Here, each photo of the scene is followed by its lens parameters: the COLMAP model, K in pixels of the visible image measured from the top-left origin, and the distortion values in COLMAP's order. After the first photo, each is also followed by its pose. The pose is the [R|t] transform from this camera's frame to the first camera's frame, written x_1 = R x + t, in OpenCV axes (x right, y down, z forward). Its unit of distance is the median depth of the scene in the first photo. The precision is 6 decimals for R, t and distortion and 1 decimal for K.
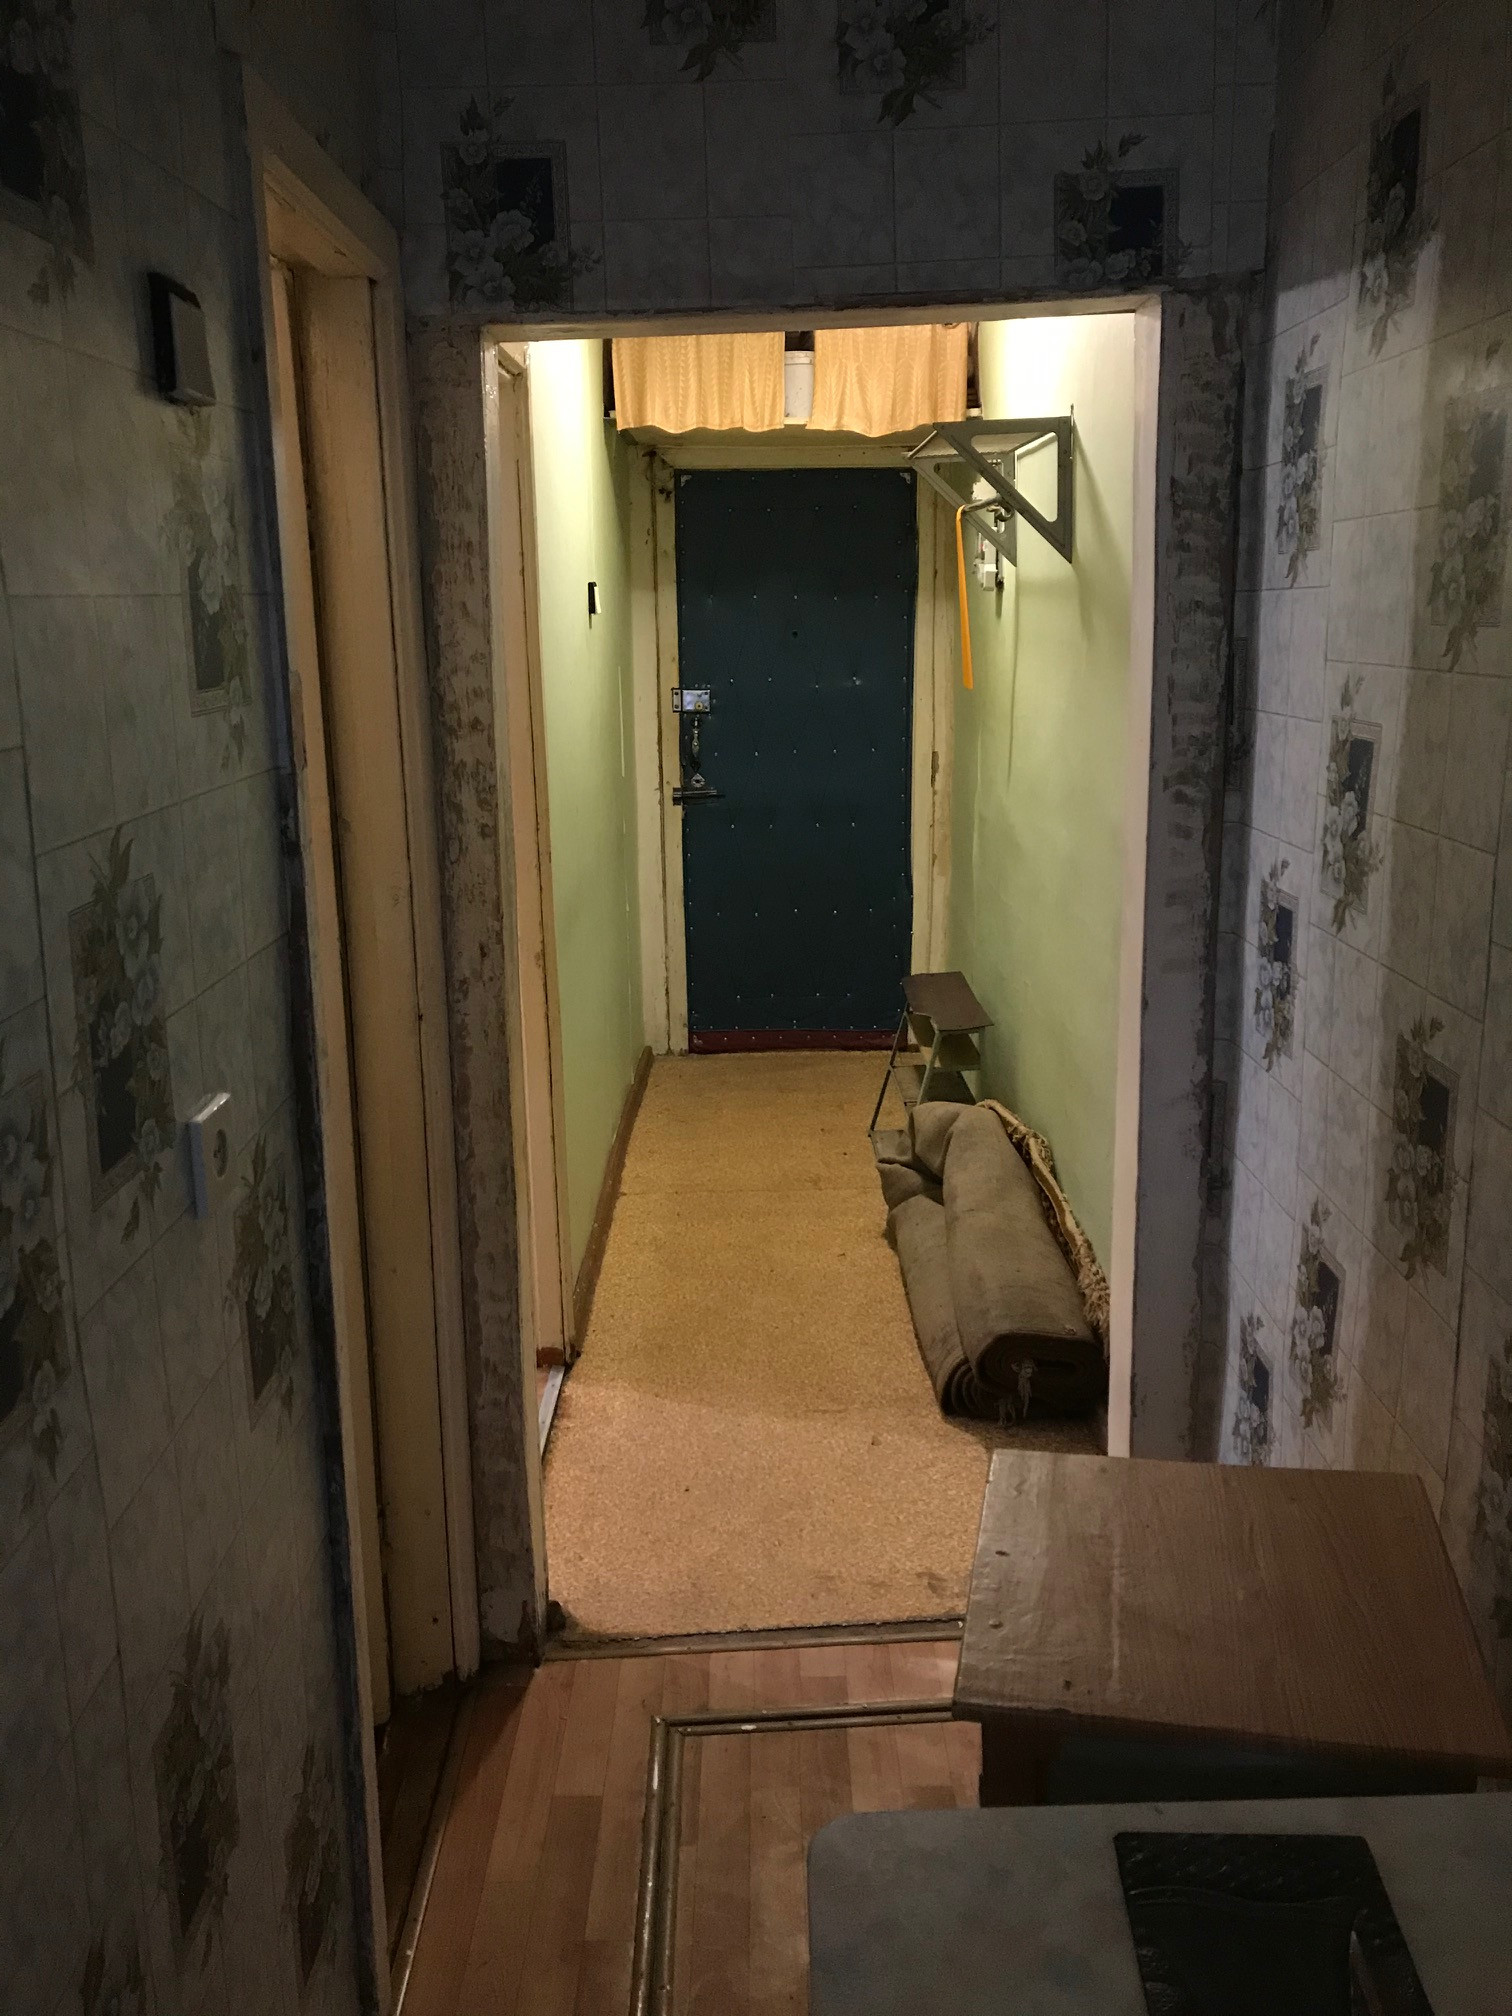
lens RADIAL K [[1630.6, 0, 760.4], [0, 1630.6, 1004.6], [0, 0, 1]] dist [0.040494, -0.047698]
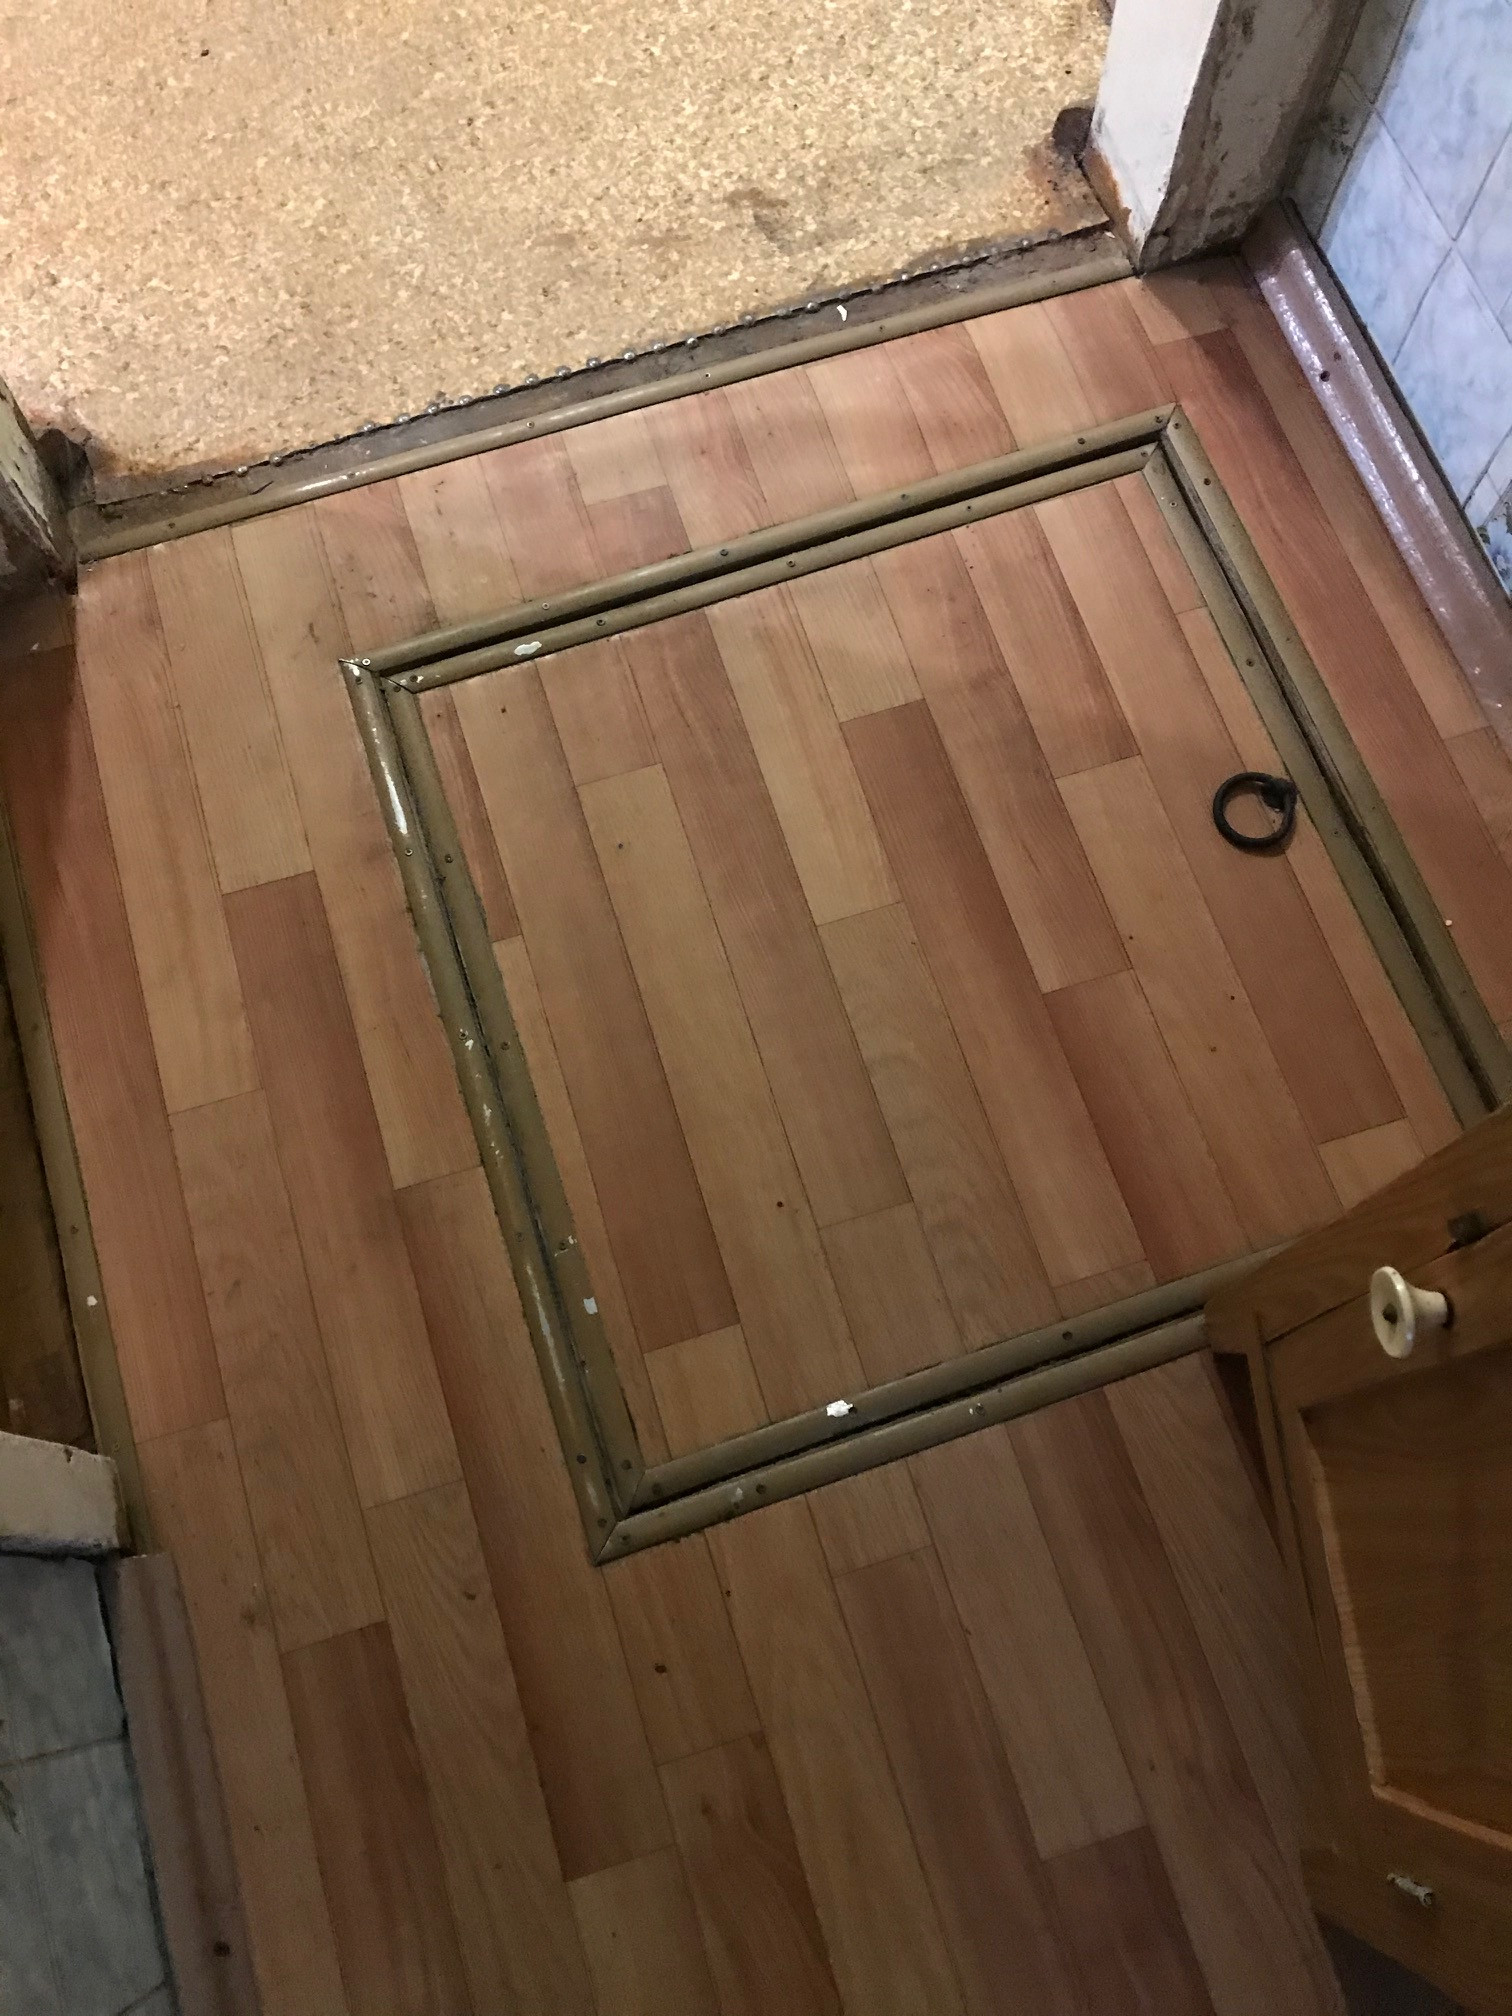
lens RADIAL K [[1630.6, 0, 777.7], [0, 1630.6, 1002.8], [0, 0, 1]] dist [0.040494, -0.047698]
pose [[0.953094, -0.276604, 0.122887, -0.025505], [0.045779, 0.533074, 0.844829, 0.049012], [-0.299192, -0.799576, 0.520733, 0.562523]]
